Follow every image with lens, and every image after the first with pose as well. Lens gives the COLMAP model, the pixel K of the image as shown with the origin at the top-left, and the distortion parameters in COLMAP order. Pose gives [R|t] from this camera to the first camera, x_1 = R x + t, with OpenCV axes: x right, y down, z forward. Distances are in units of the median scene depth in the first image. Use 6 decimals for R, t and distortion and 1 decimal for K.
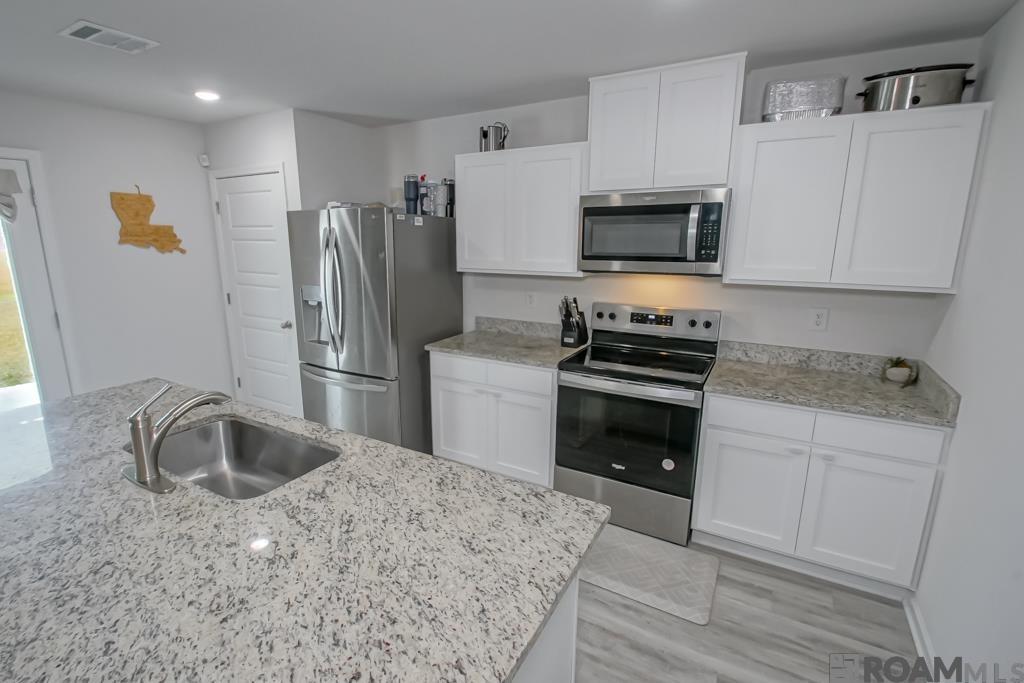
lens RADIAL K [[470.4, 0, 493.8], [0, 470.4, 332.9], [0, 0, 1]] dist [0.016272, -0.020207]
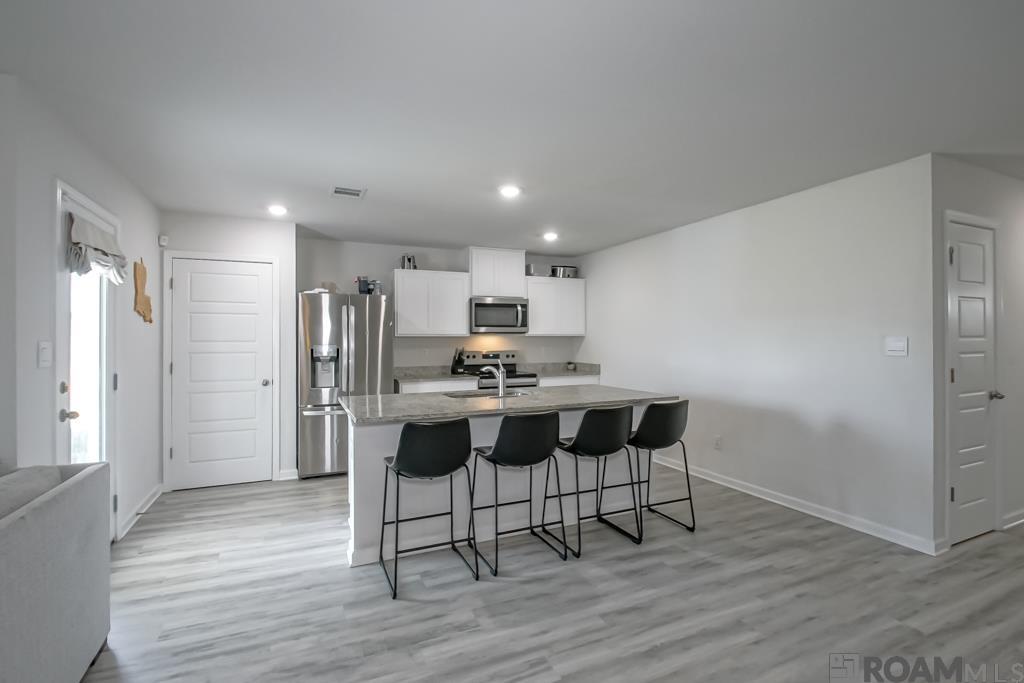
lens RADIAL K [[470.4, 0, 493.8], [0, 470.4, 332.9], [0, 0, 1]] dist [0.016272, -0.020207]
pose [[0.587131, 0.008835, 0.809444, -1.490478], [0.169235, 0.976504, -0.133413, 0.165070], [-0.791604, 0.215317, 0.571840, -0.252548]]
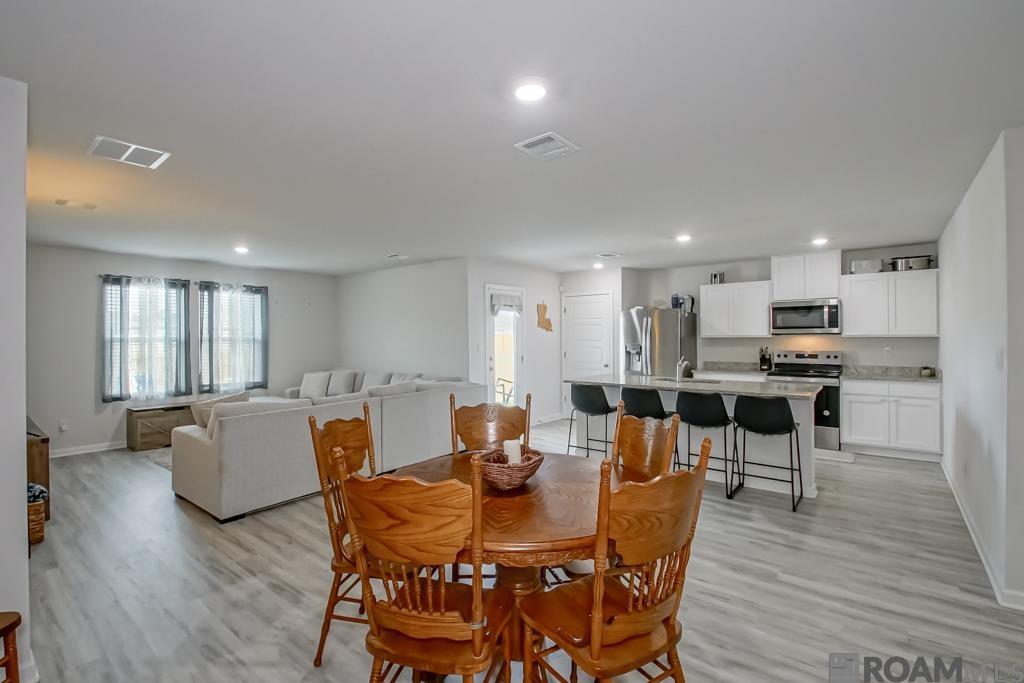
lens RADIAL K [[470.4, 0, 493.8], [0, 470.4, 332.9], [0, 0, 1]] dist [0.016272, -0.020207]
pose [[0.989199, -0.007630, -0.146377, -0.859046], [-0.023160, 0.977964, -0.207486, 0.388393], [0.144735, 0.208635, 0.967225, -1.486829]]
